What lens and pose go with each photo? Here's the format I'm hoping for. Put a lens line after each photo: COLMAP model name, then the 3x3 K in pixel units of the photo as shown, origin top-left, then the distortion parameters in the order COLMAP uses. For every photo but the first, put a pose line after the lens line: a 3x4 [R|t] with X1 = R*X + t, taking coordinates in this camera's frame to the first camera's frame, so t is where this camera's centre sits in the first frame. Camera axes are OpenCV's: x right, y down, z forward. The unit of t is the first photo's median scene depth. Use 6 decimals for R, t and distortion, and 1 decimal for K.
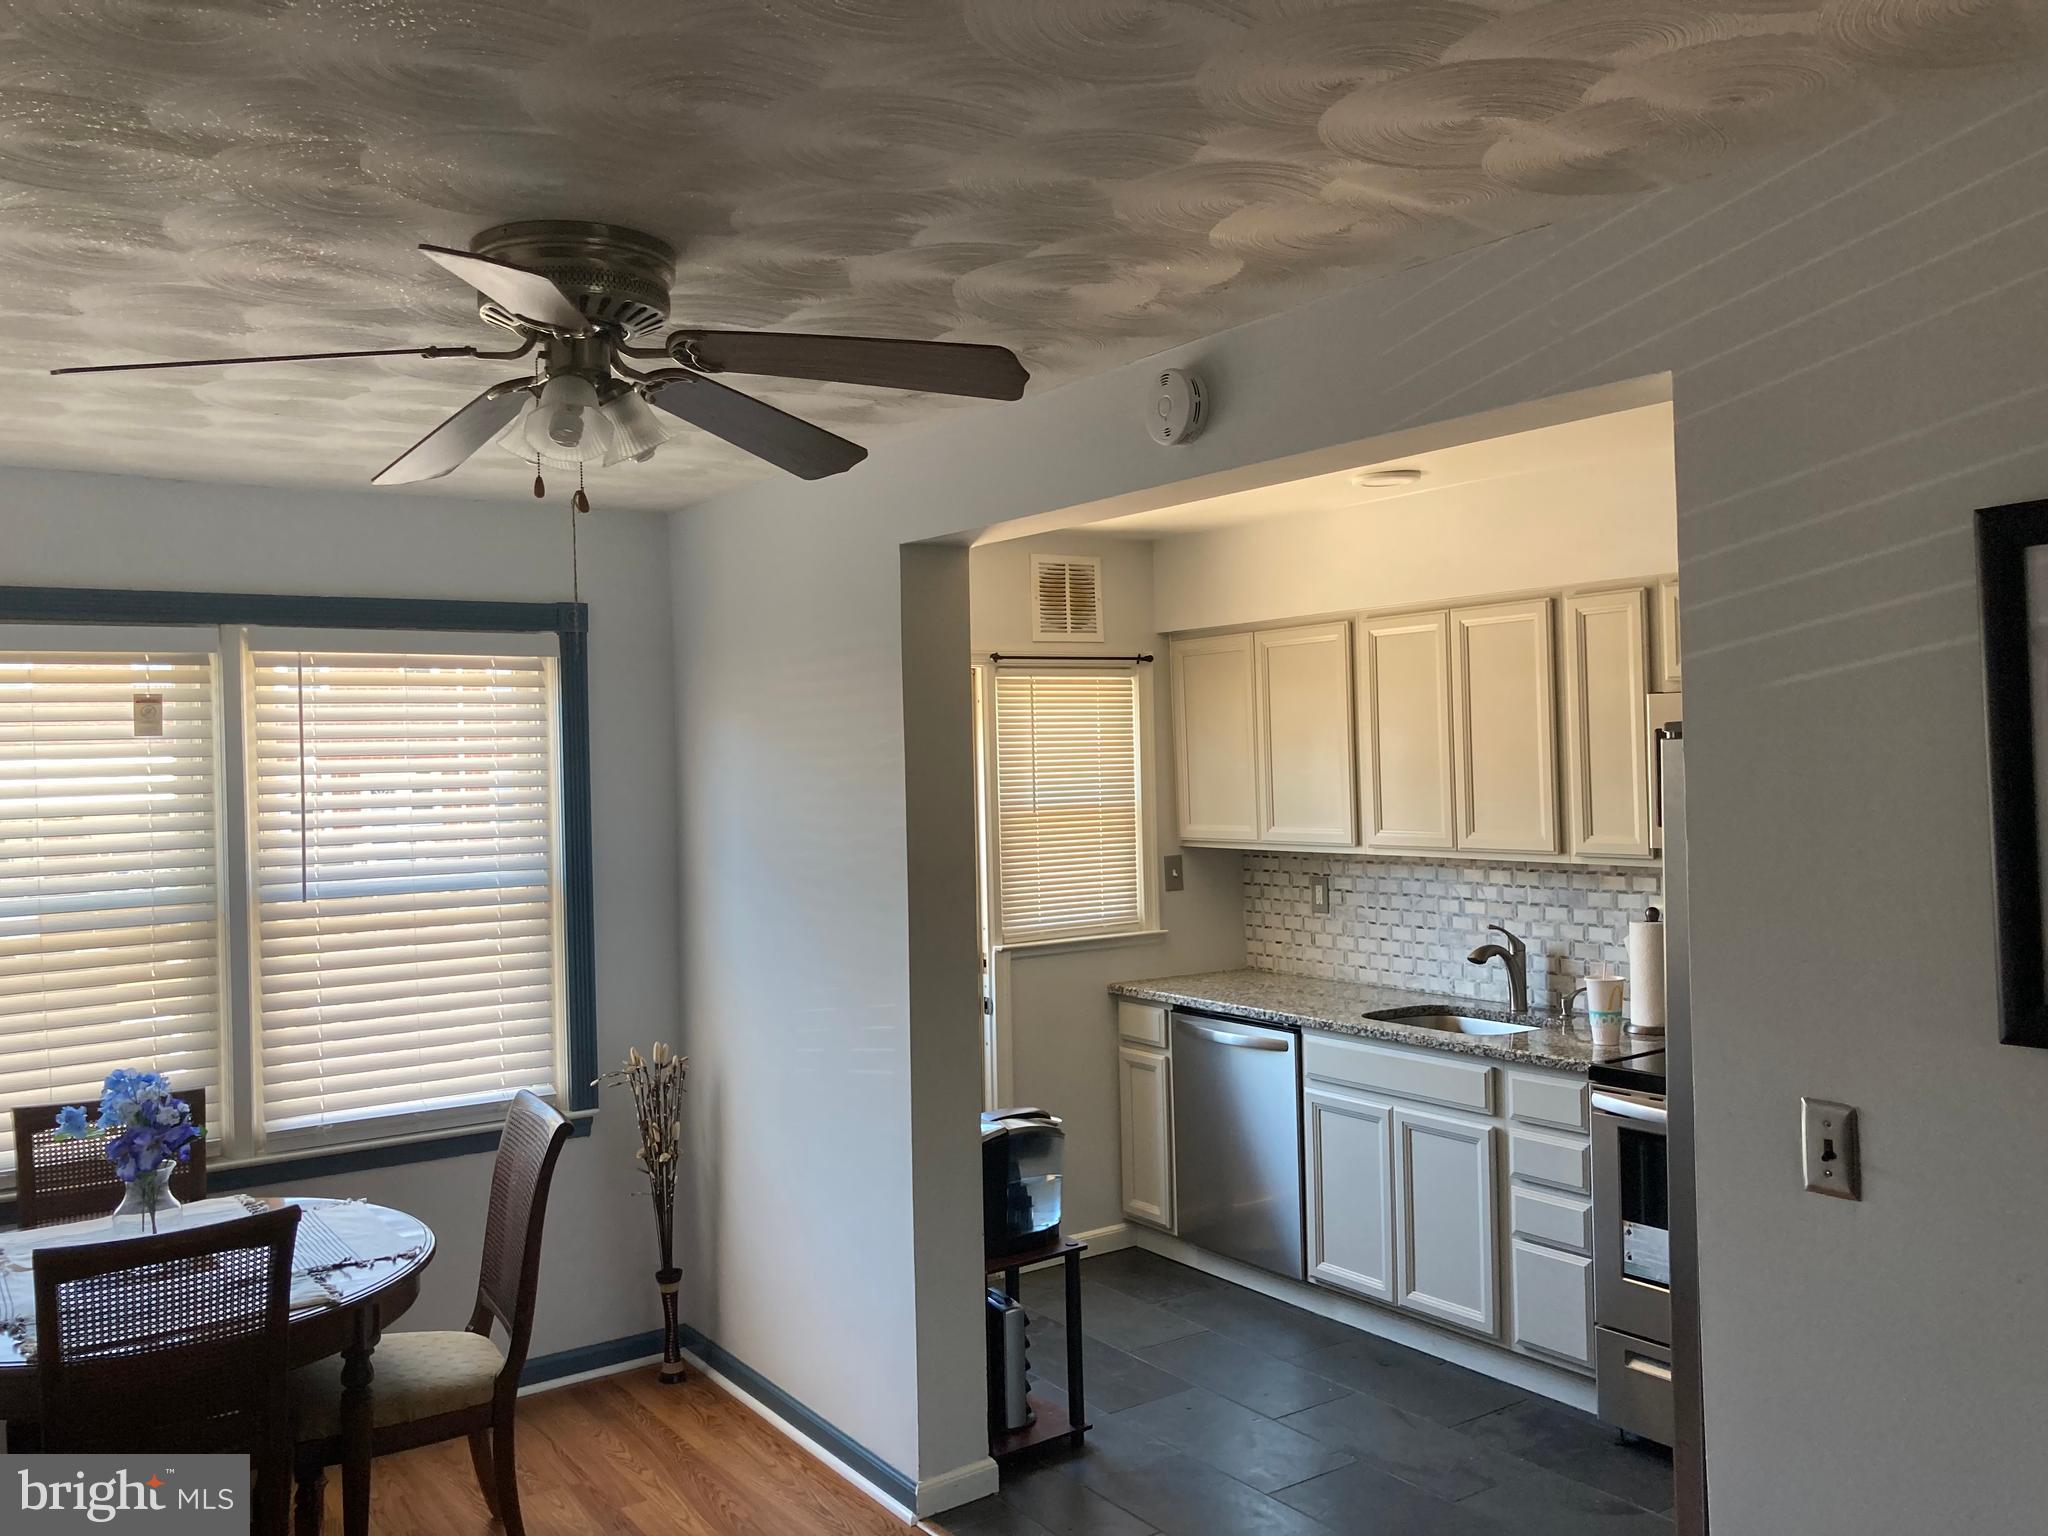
lens RADIAL K [[1662.6, 0, 1022.4], [0, 1662.6, 742.6], [0, 0, 1]] dist [0.000241, -0.103354]
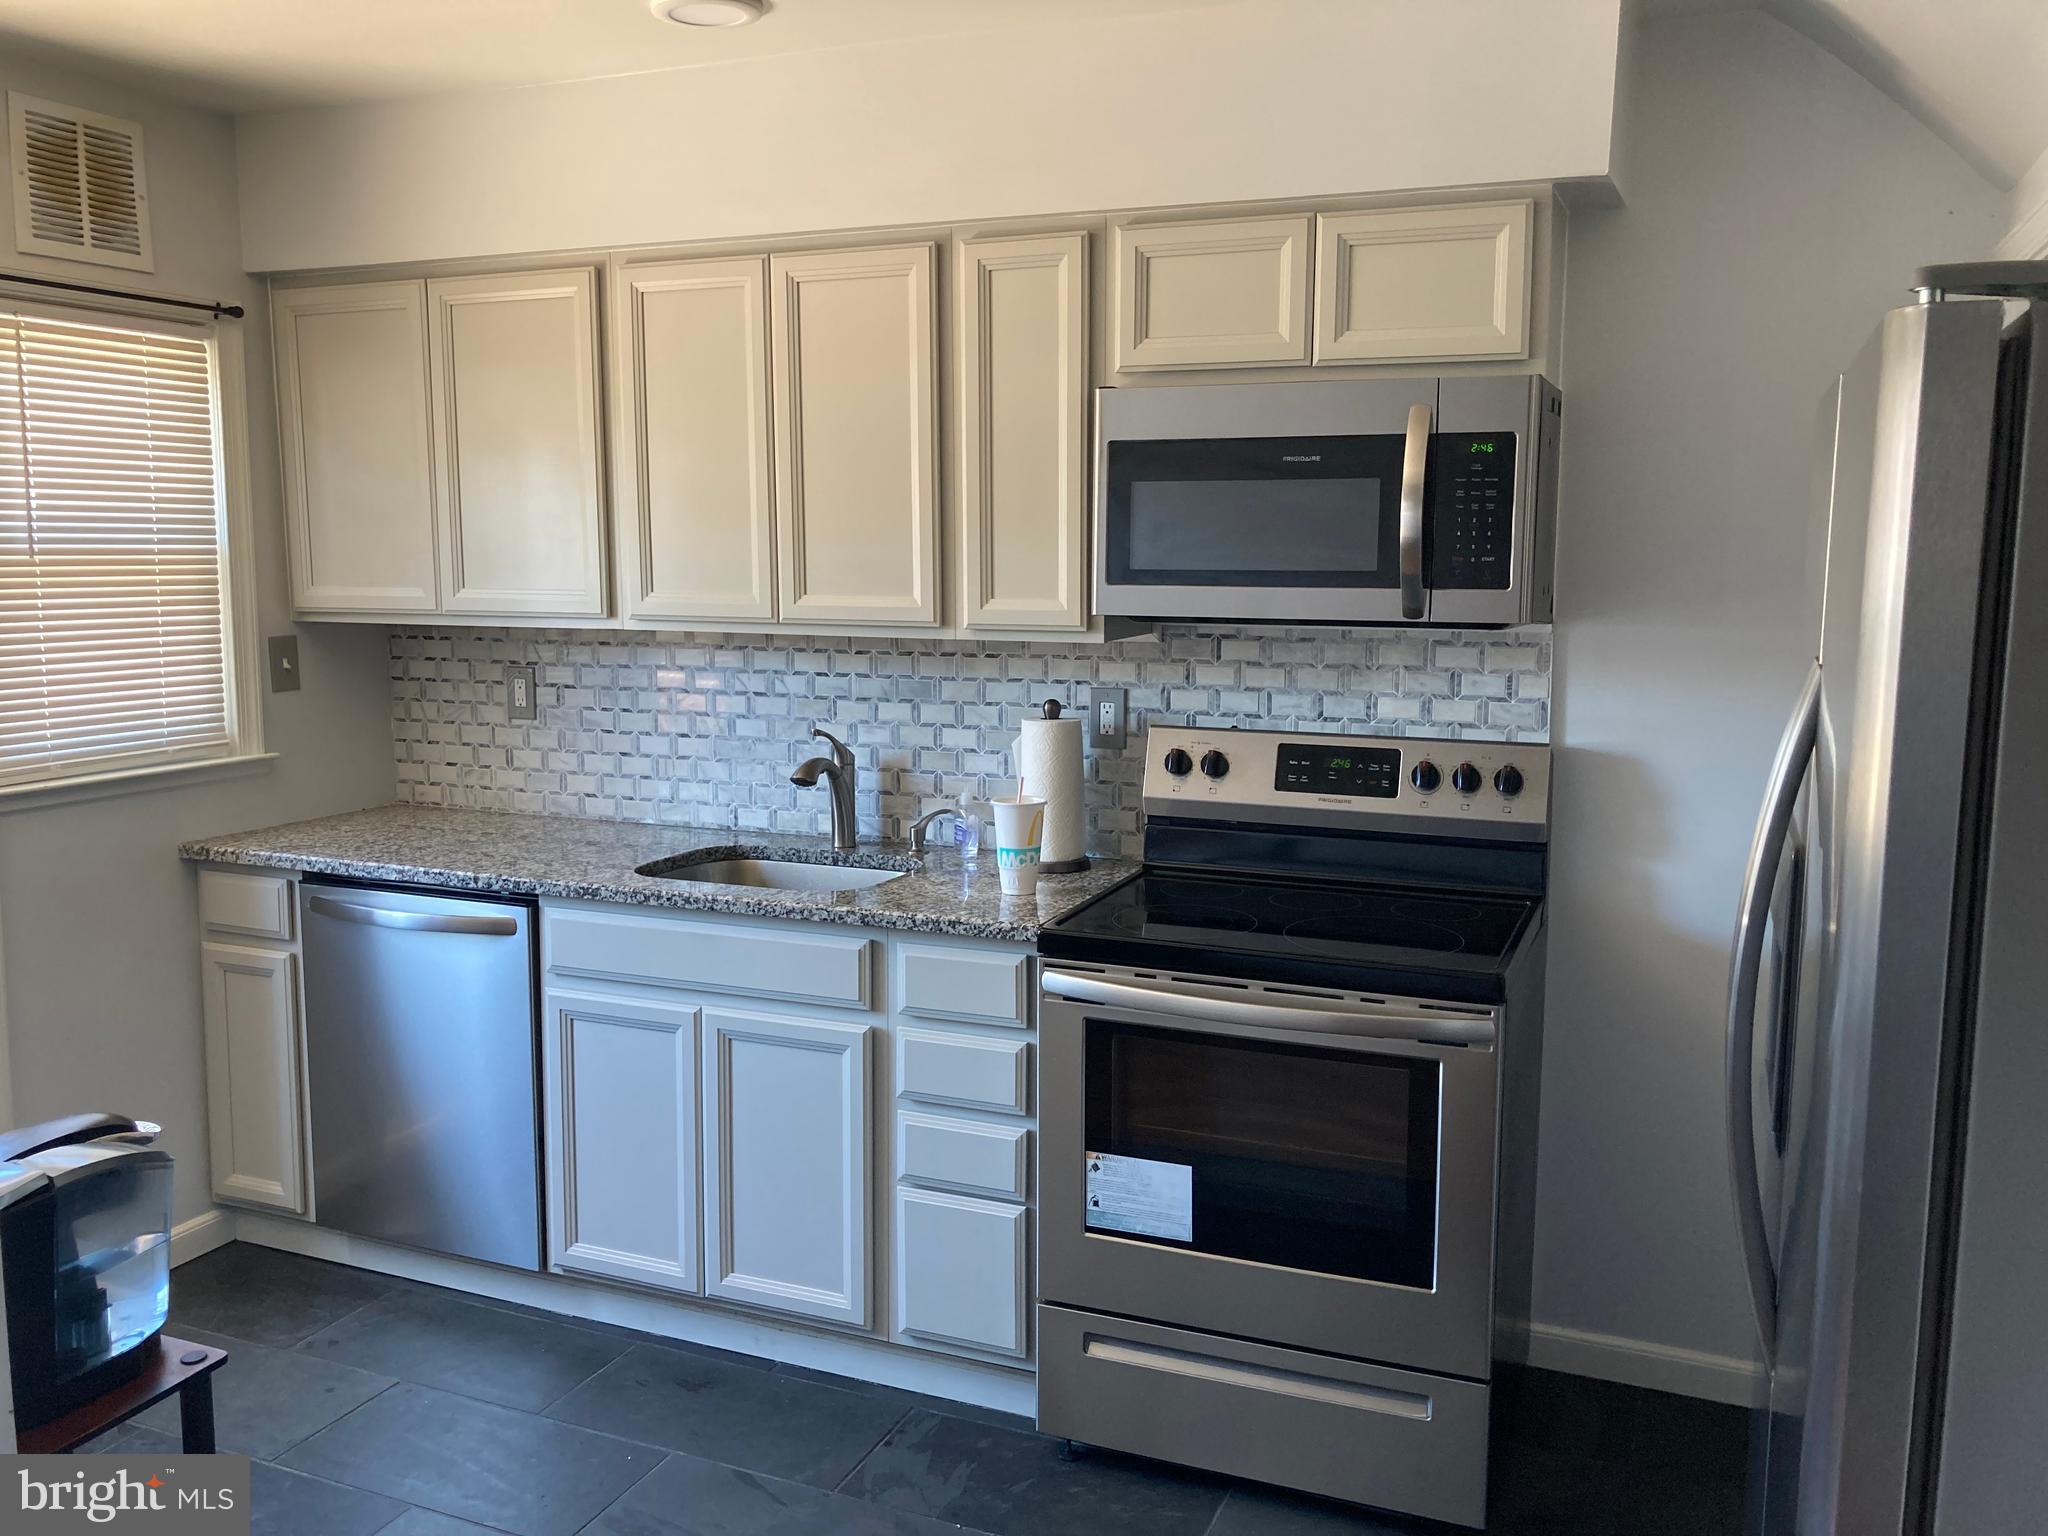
lens RADIAL K [[1711.2, 0, 1023.3], [0, 1711.2, 749.6], [0, 0, 1]] dist [0.075309, -0.103206]
pose [[0.846115, -0.038015, 0.531643, -0.026721], [-0.027416, 0.993029, 0.114638, 0.032784], [-0.532295, -0.111572, 0.839174, 0.343687]]
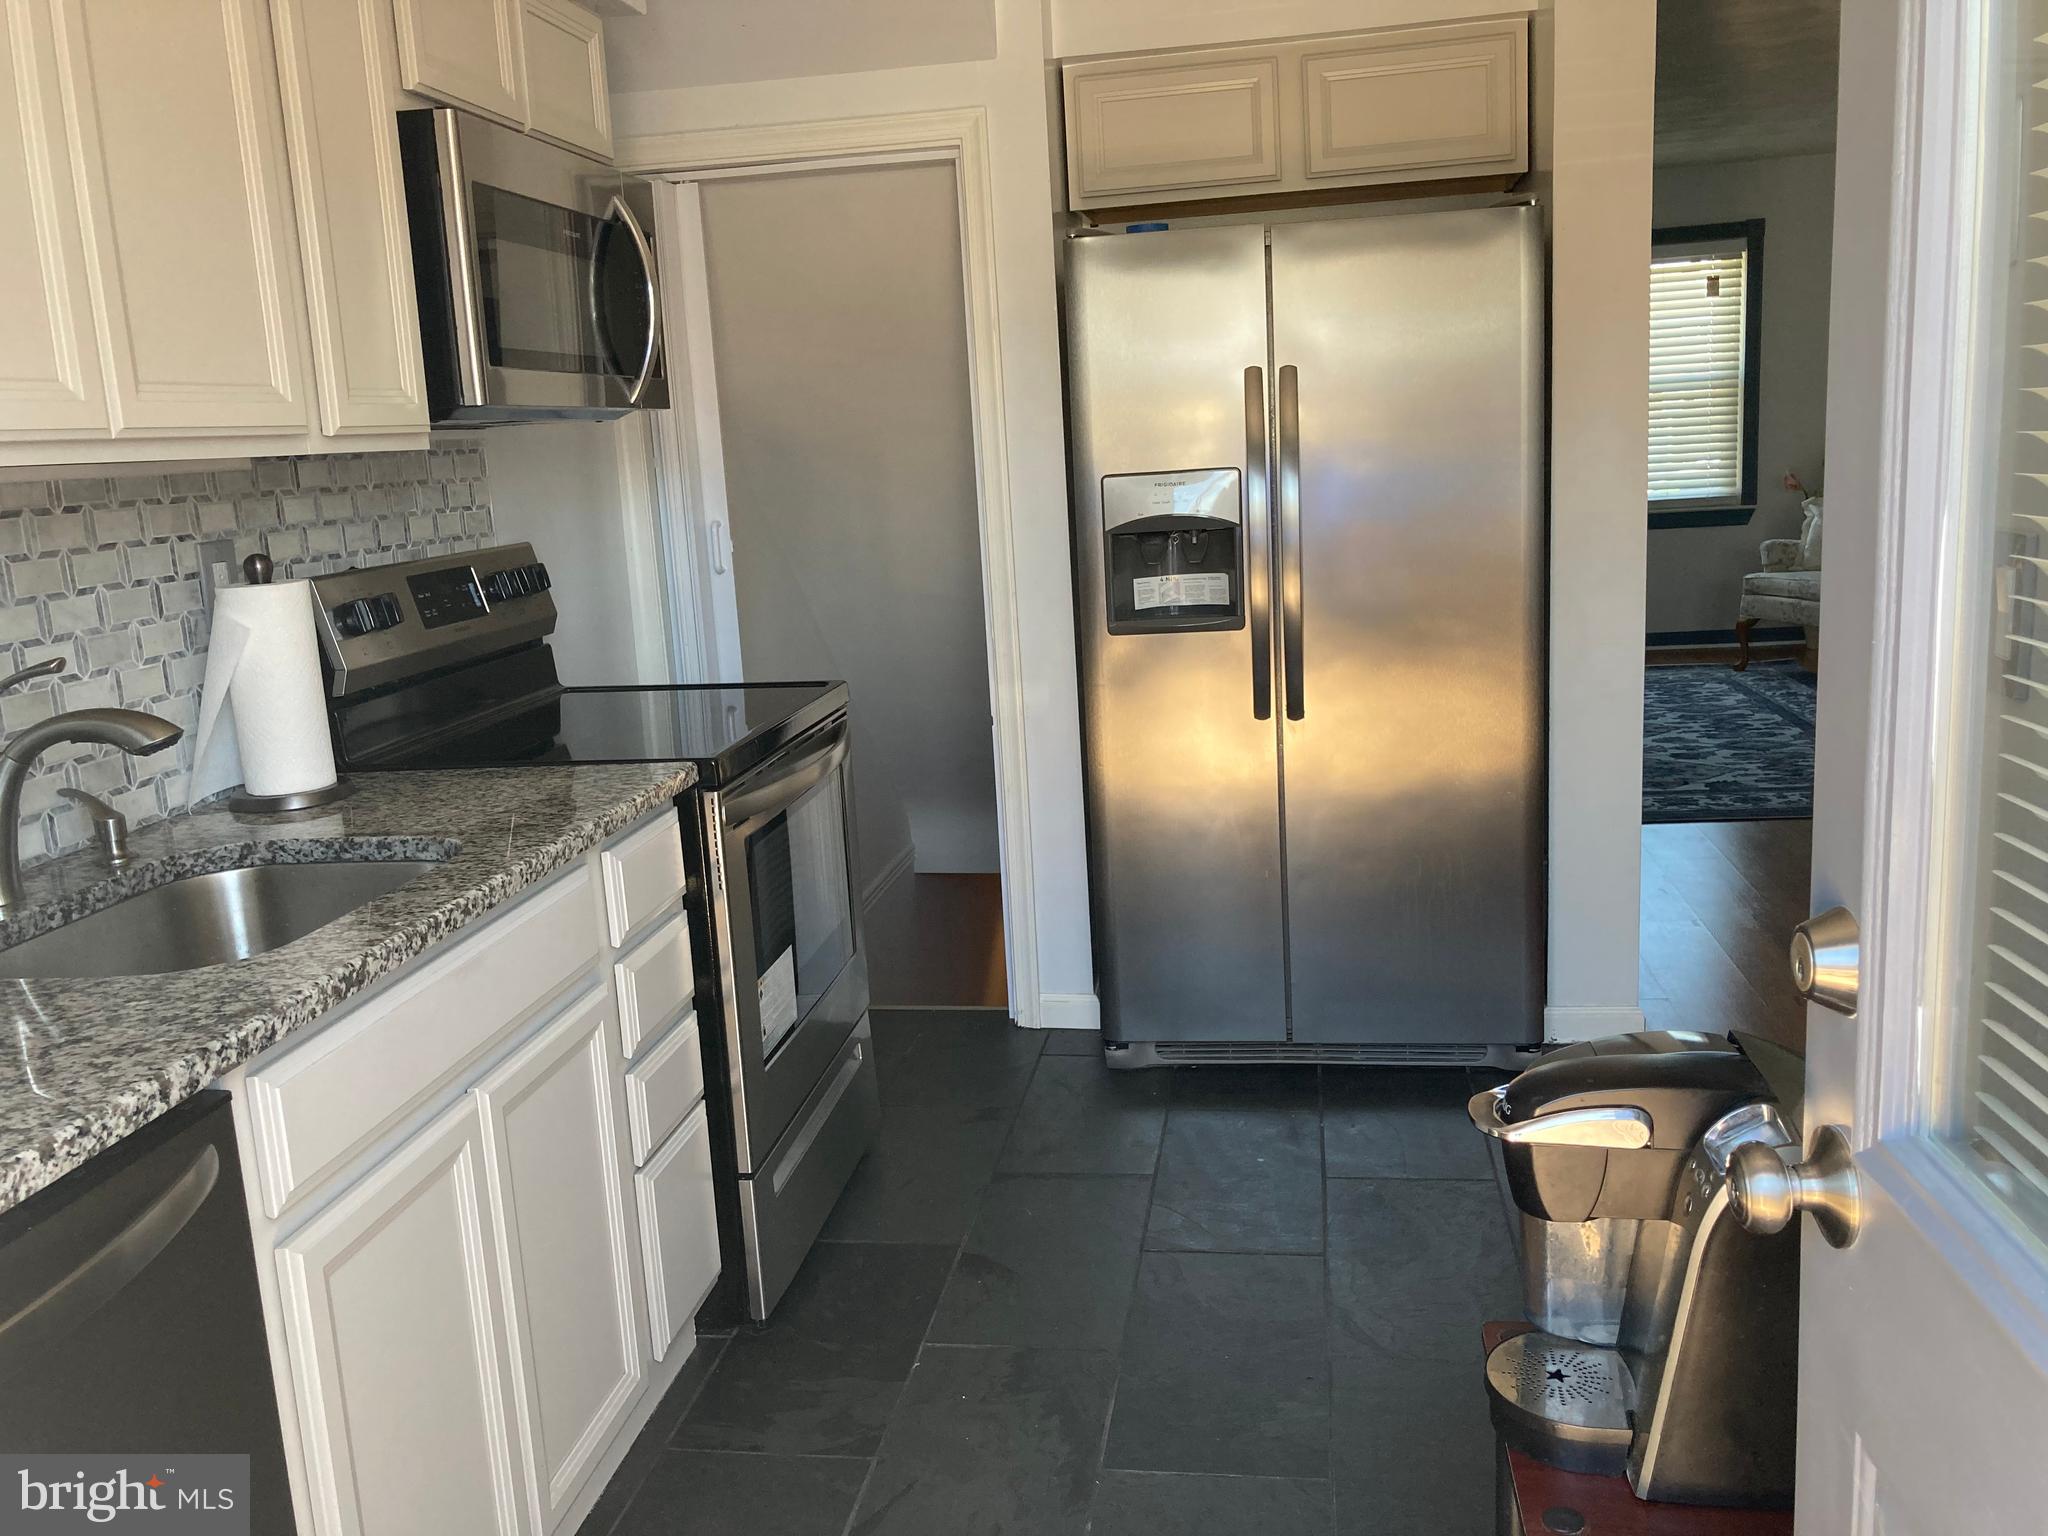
lens RADIAL K [[1711.2, 0, 1023.3], [0, 1711.2, 749.6], [0, 0, 1]] dist [0.075309, -0.103206]
pose [[-0.728461, -0.059441, 0.682504, -0.124960], [0.069858, 0.984591, 0.160313, 0.082470], [-0.681516, 0.164460, -0.713084, 1.114749]]
